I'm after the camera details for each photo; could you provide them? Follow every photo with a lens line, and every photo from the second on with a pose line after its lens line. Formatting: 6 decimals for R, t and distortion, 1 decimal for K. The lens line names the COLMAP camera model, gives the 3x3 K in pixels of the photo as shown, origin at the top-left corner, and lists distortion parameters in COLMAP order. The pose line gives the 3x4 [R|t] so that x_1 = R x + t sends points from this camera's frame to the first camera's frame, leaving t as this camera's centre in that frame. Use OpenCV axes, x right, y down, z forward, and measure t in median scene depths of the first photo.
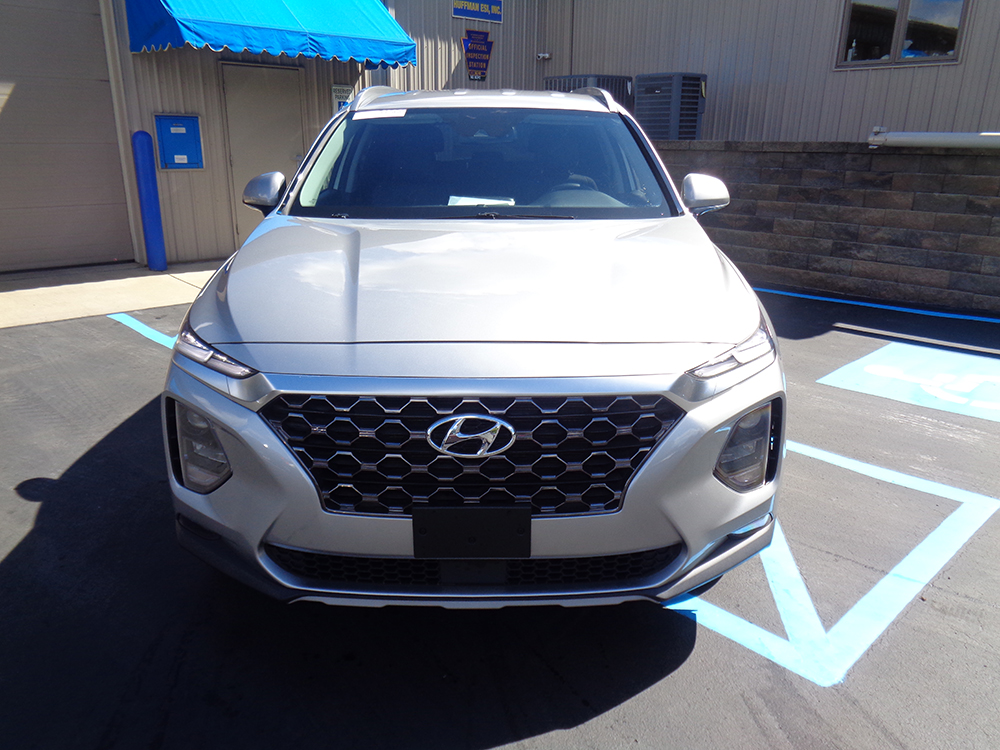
lens RADIAL K [[750.8, 0, 496.0], [0, 750.8, 379.1], [0, 0, 1]] dist [-0.012747, 0.006150]
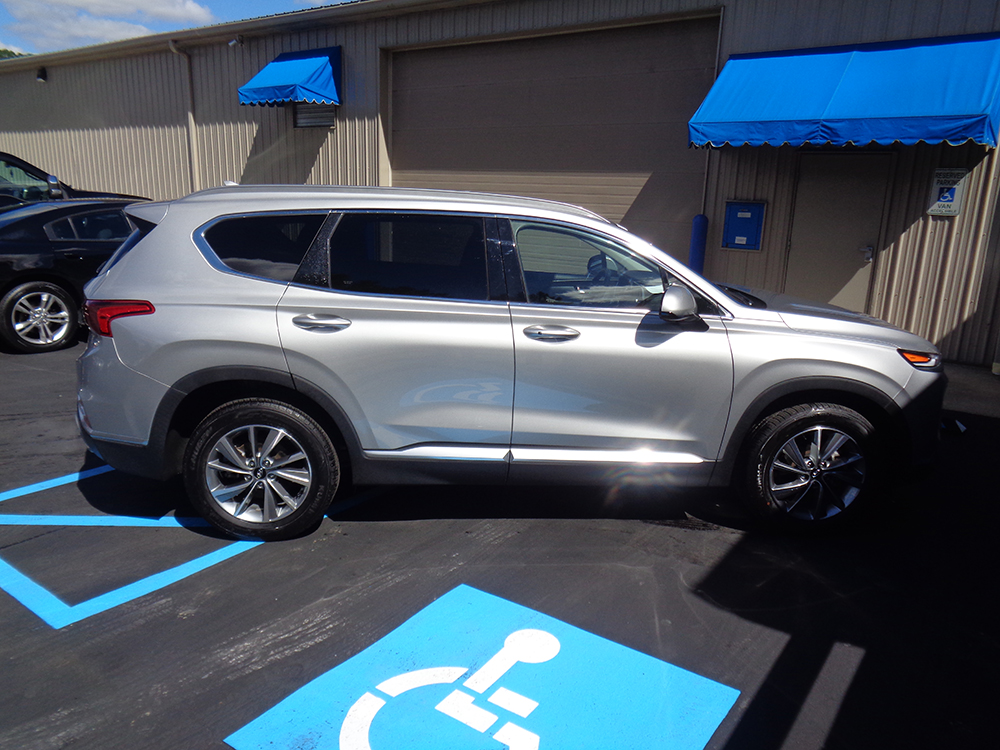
lens RADIAL K [[750.8, 0, 500.9], [0, 750.8, 374.7], [0, 0, 1]] dist [-0.012747, 0.006150]
pose [[0.197665, 0.235778, -0.951492, 0.634939], [-0.320894, 0.932726, 0.164465, -0.187054], [0.926259, 0.272820, 0.260027, 0.464212]]
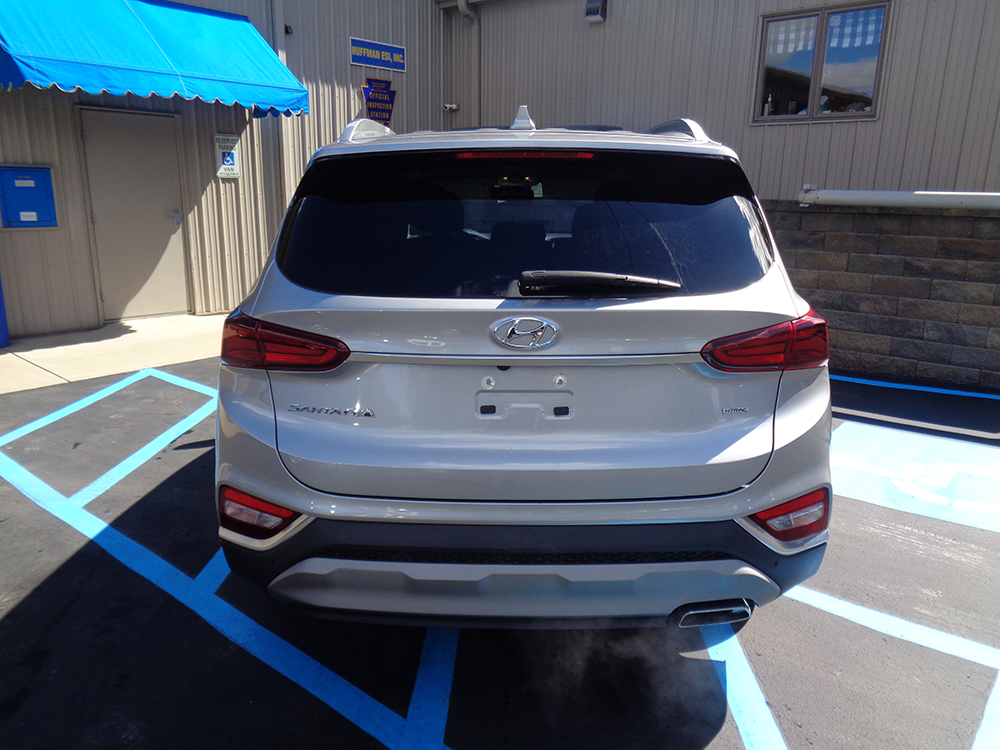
lens RADIAL K [[750.8, 0, 502.8], [0, 750.8, 379.0], [0, 0, 1]] dist [-0.012747, 0.006150]
pose [[0.992794, -0.025384, 0.117111, 0.013314], [0.032645, 0.997634, -0.060510, -0.040776], [-0.115297, 0.063897, 0.991274, 0.107272]]
